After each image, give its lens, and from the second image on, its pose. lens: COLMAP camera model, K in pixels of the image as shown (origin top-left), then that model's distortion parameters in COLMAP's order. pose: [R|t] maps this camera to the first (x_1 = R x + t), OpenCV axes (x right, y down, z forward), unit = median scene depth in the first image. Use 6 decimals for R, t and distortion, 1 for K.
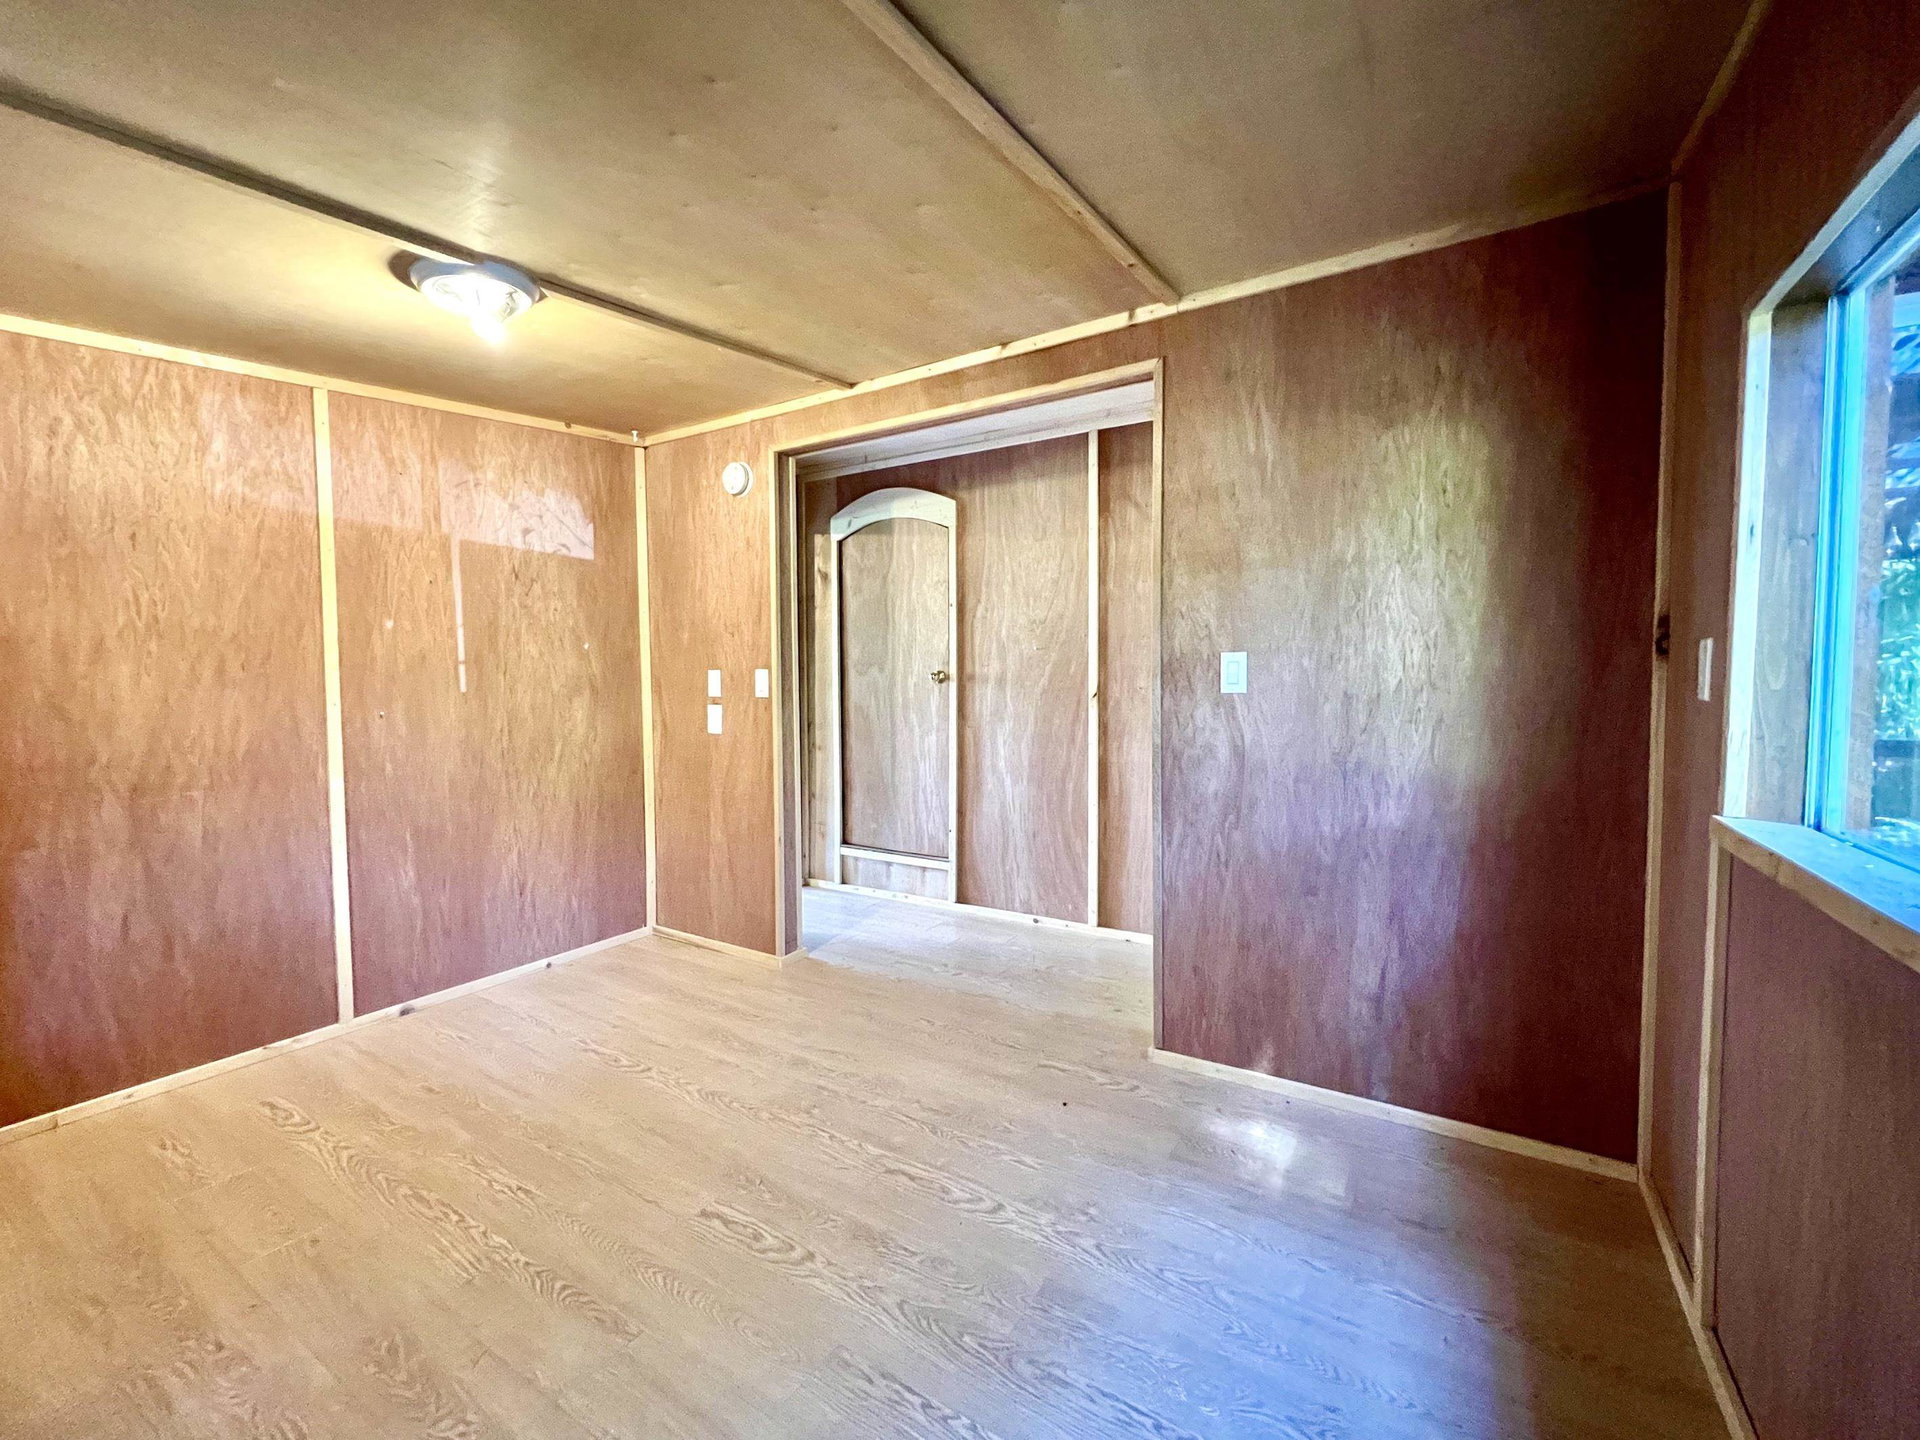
lens RADIAL K [[796.9, 0, 959.4], [0, 796.9, 714.9], [0, 0, 1]] dist [0.002410, -0.000013]
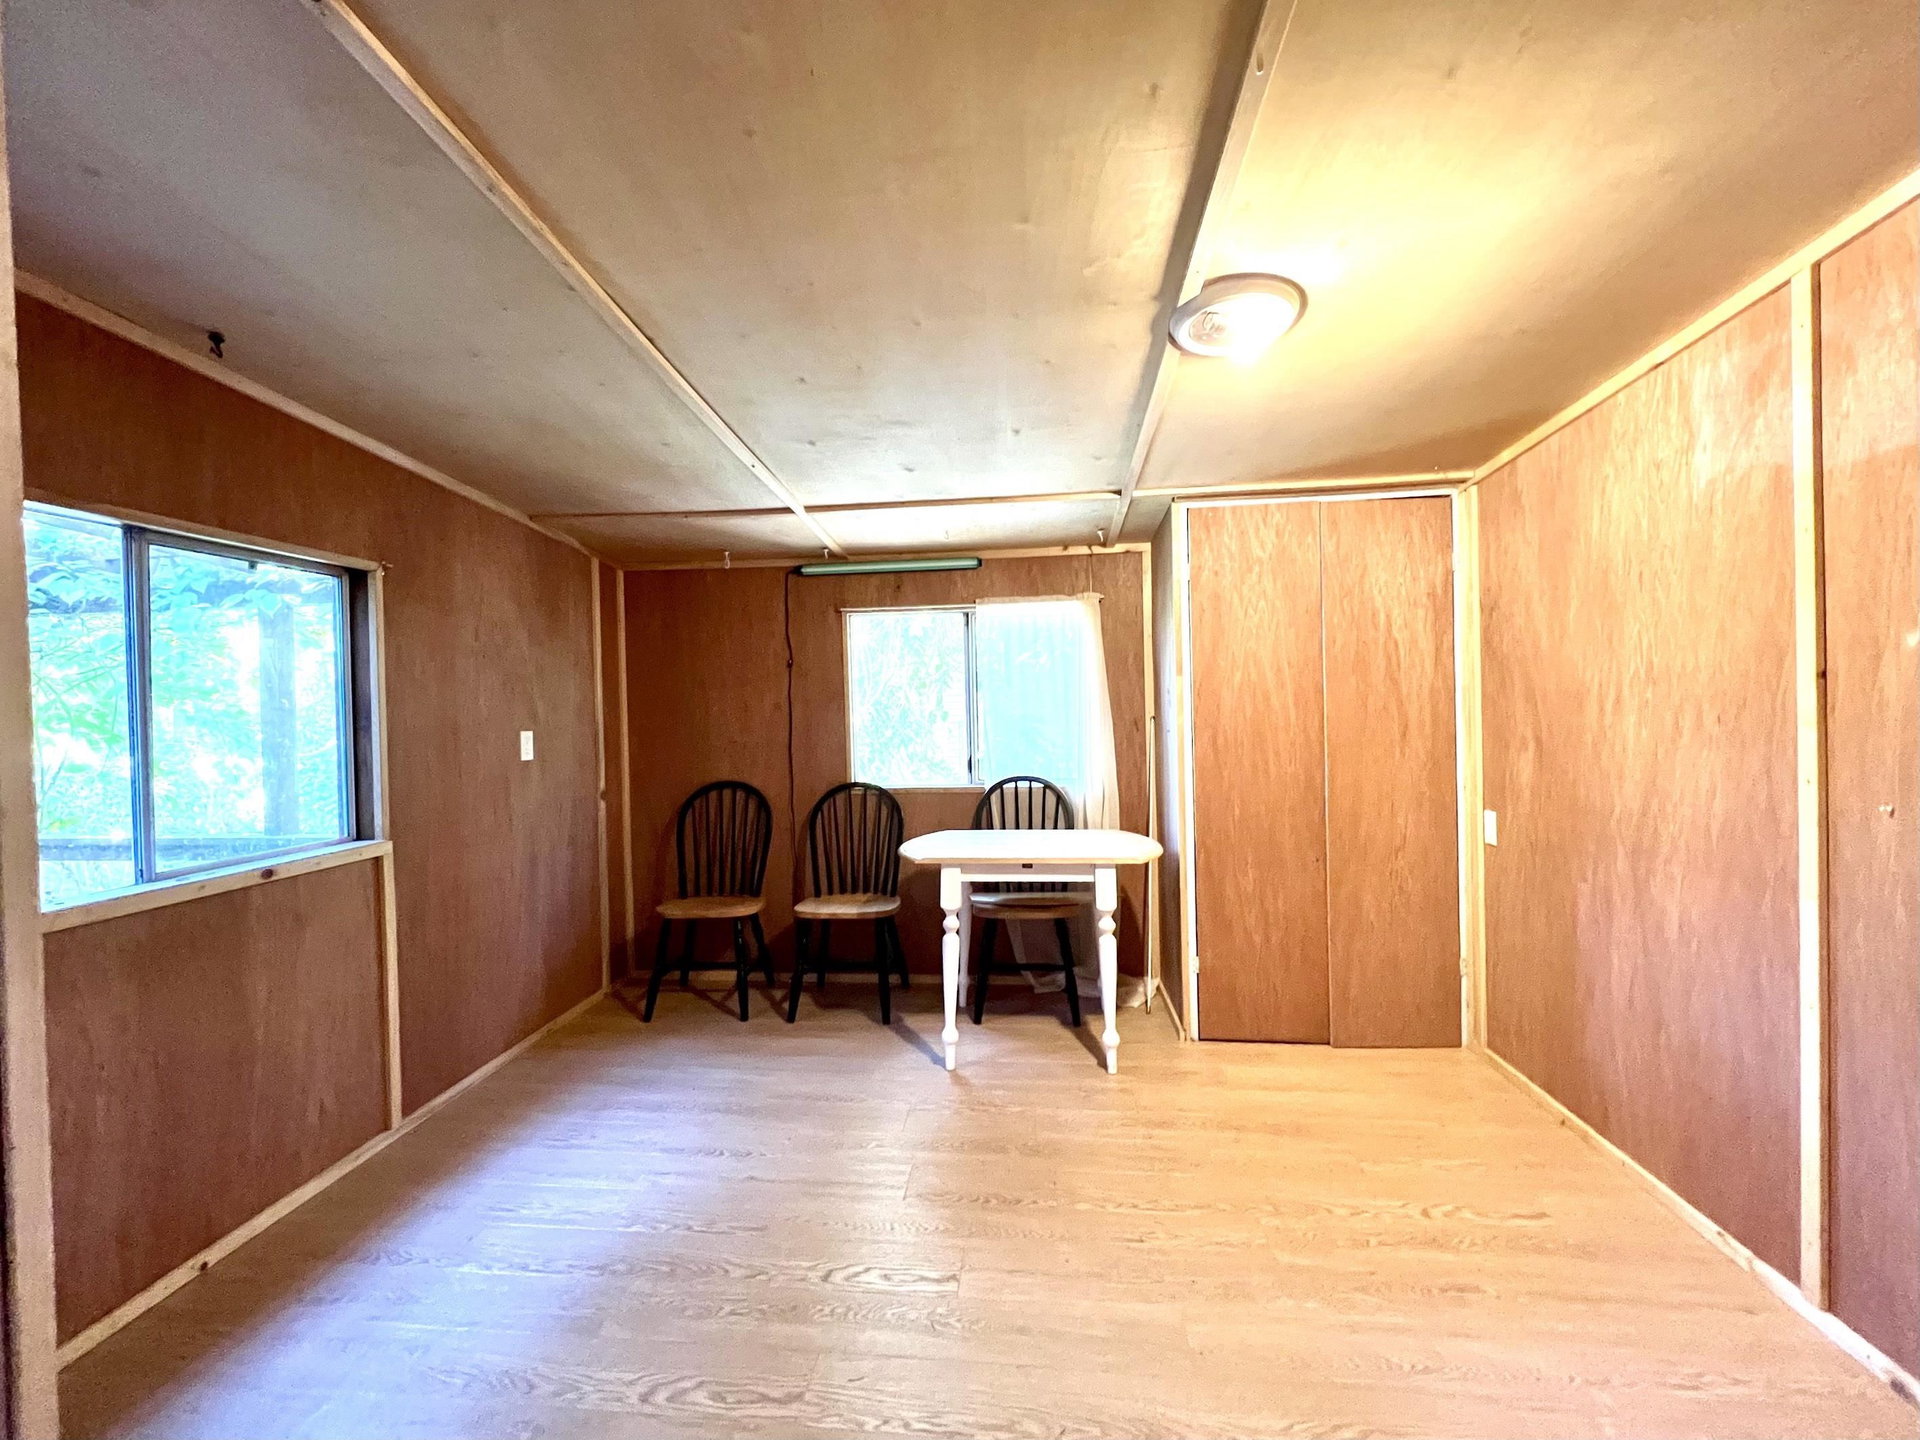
lens RADIAL K [[796.9, 0, 959.4], [0, 796.9, 714.9], [0, 0, 1]] dist [0.002410, -0.000013]
pose [[-0.895851, 0.038149, -0.442714, 0.080508], [0.013042, 0.998136, 0.059619, -0.131136], [0.444163, 0.047636, -0.894679, 1.501663]]
